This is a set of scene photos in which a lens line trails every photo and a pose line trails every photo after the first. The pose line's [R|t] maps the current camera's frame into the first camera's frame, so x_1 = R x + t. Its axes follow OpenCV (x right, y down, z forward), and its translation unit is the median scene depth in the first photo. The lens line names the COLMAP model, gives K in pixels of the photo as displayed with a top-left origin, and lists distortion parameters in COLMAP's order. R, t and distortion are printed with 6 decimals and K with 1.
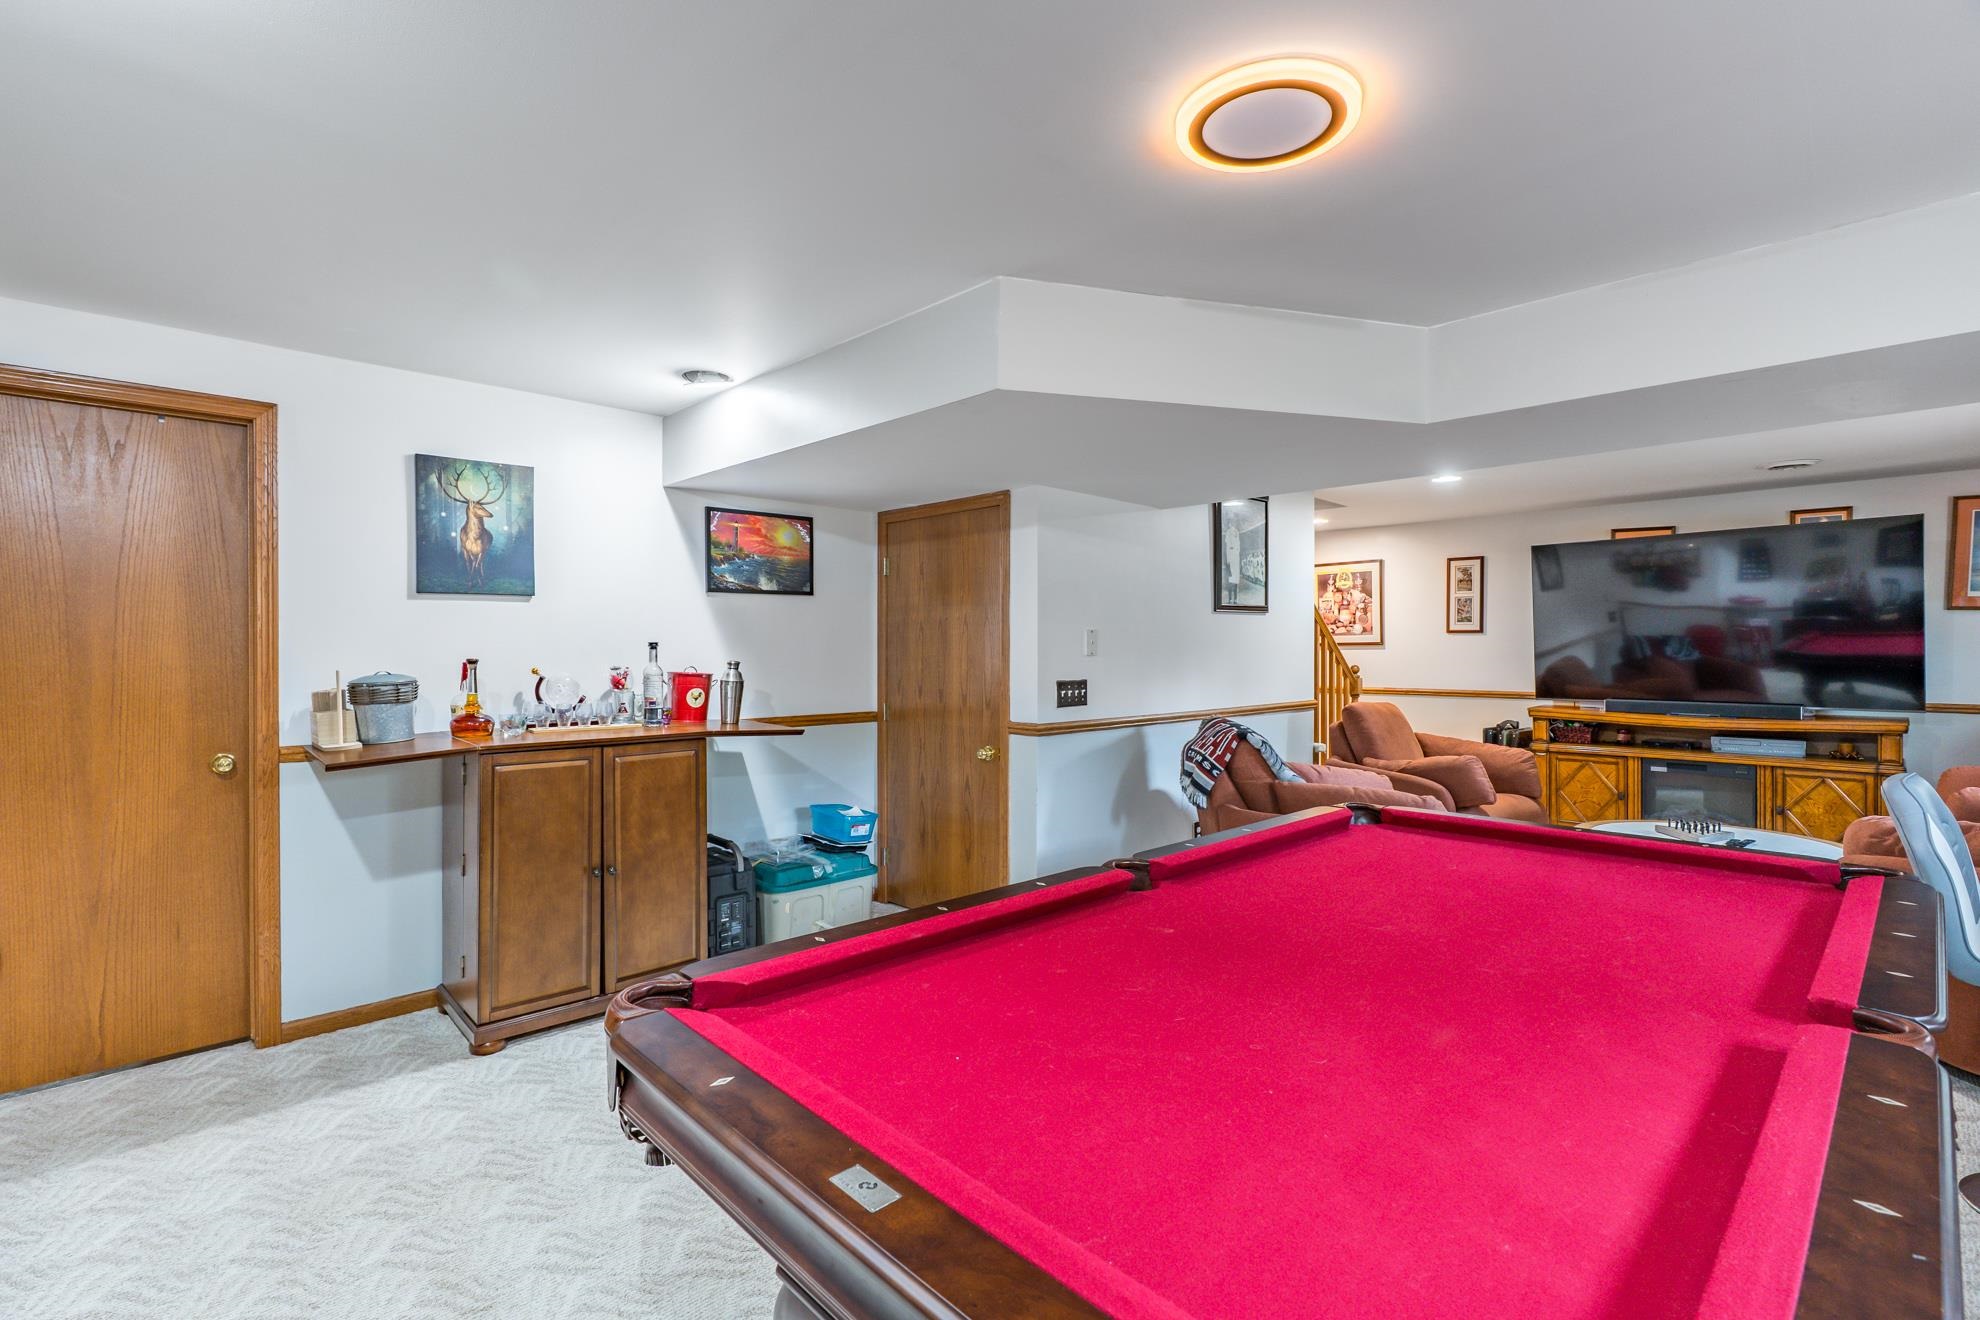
lens RADIAL K [[891.9, 0, 975.2], [0, 891.9, 658.4], [0, 0, 1]] dist [-0.003998, 0.000379]
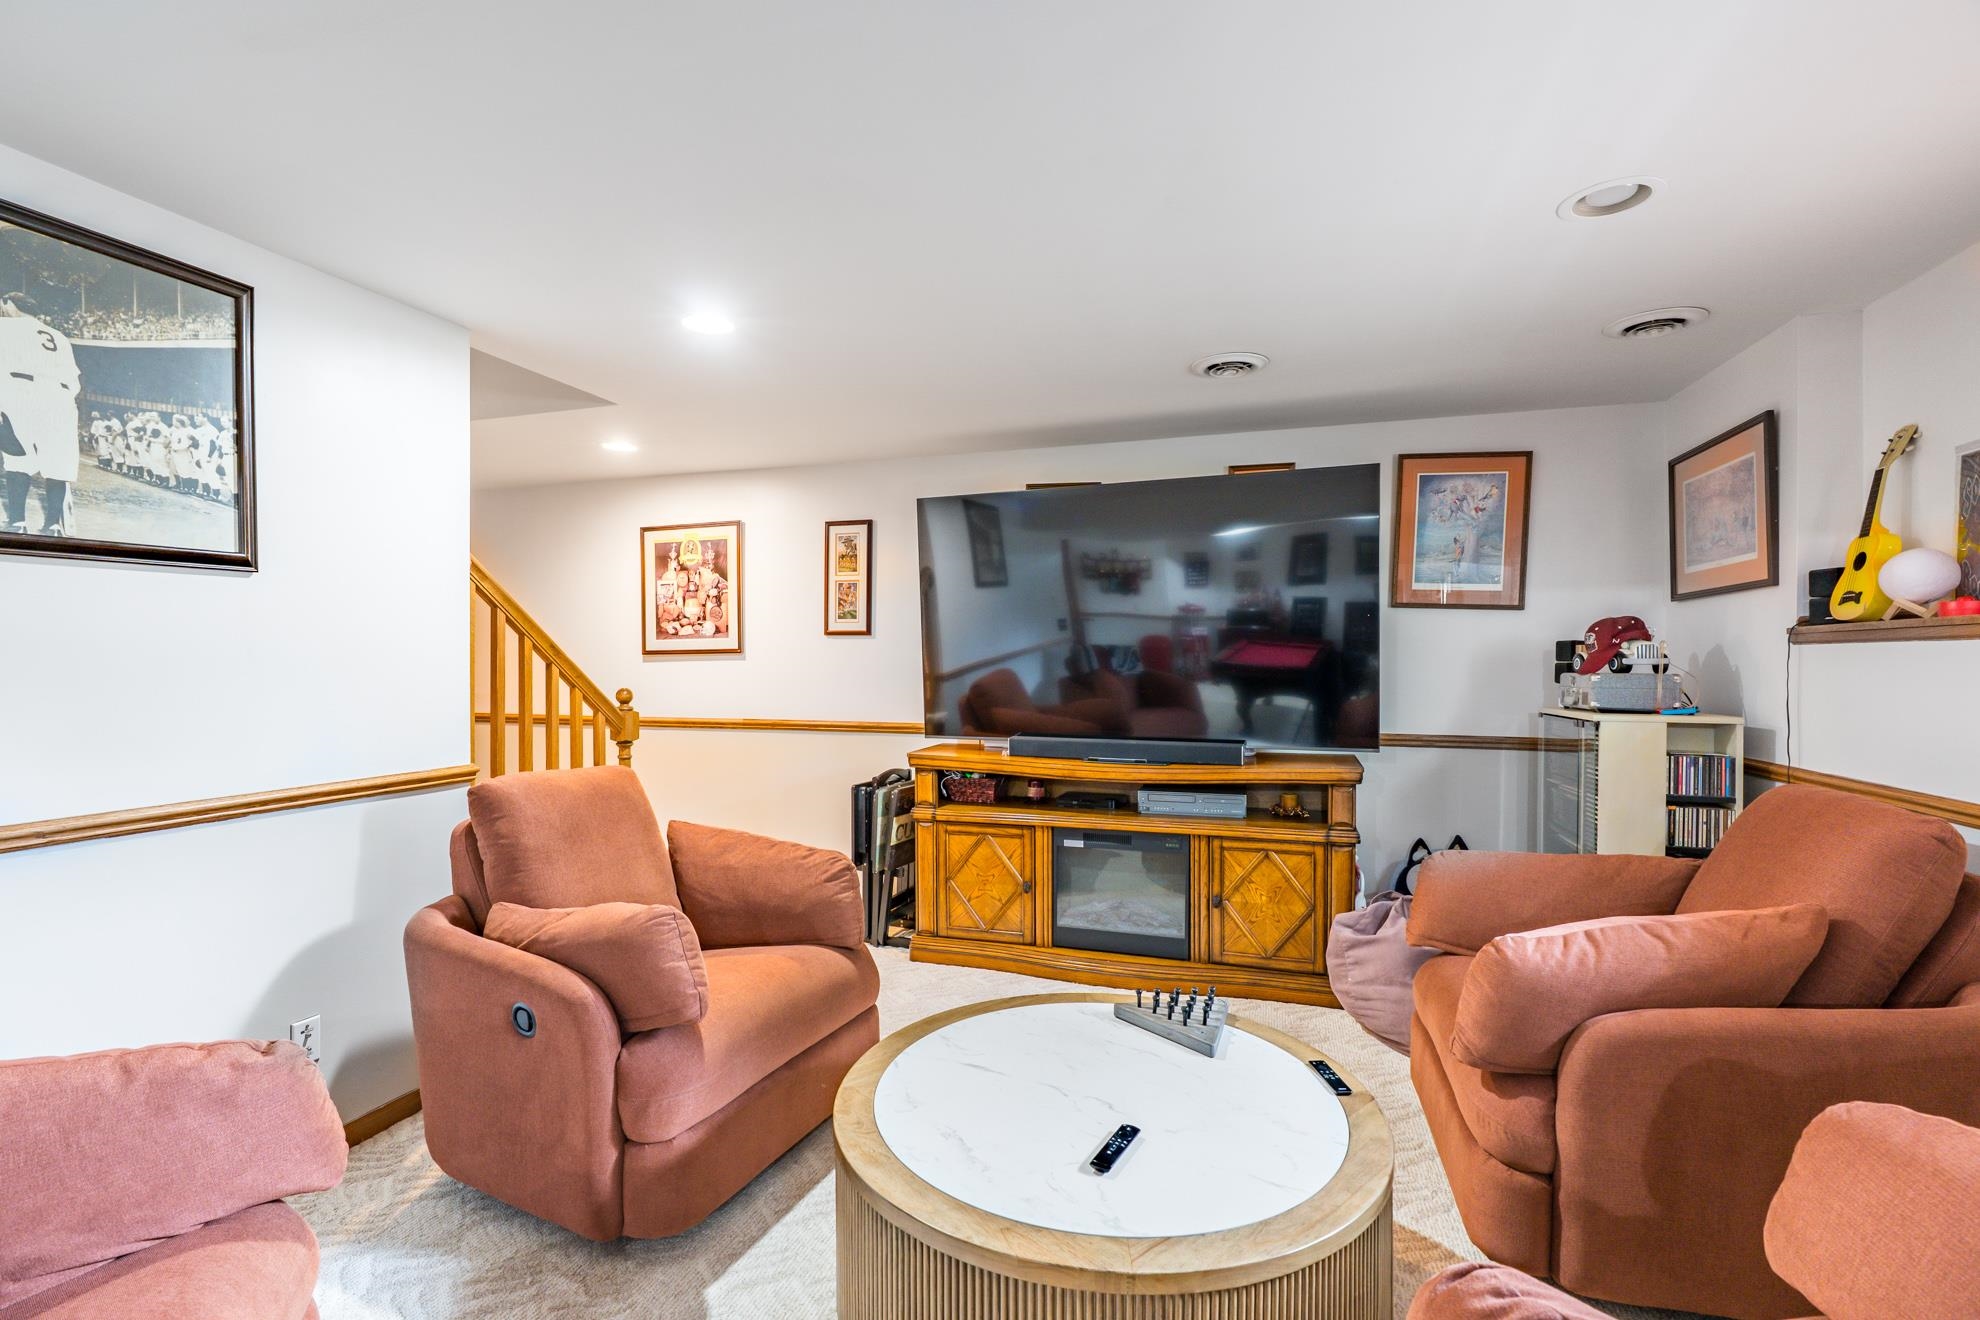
lens RADIAL K [[898.1, 0, 953.5], [0, 898.1, 676.9], [0, 0, 1]] dist [-0.014426, 0.000865]
pose [[0.899464, -0.006634, 0.436944, 0.378180], [0.002973, 0.999955, 0.009061, -0.004068], [-0.436984, -0.006851, 0.899443, 0.420254]]
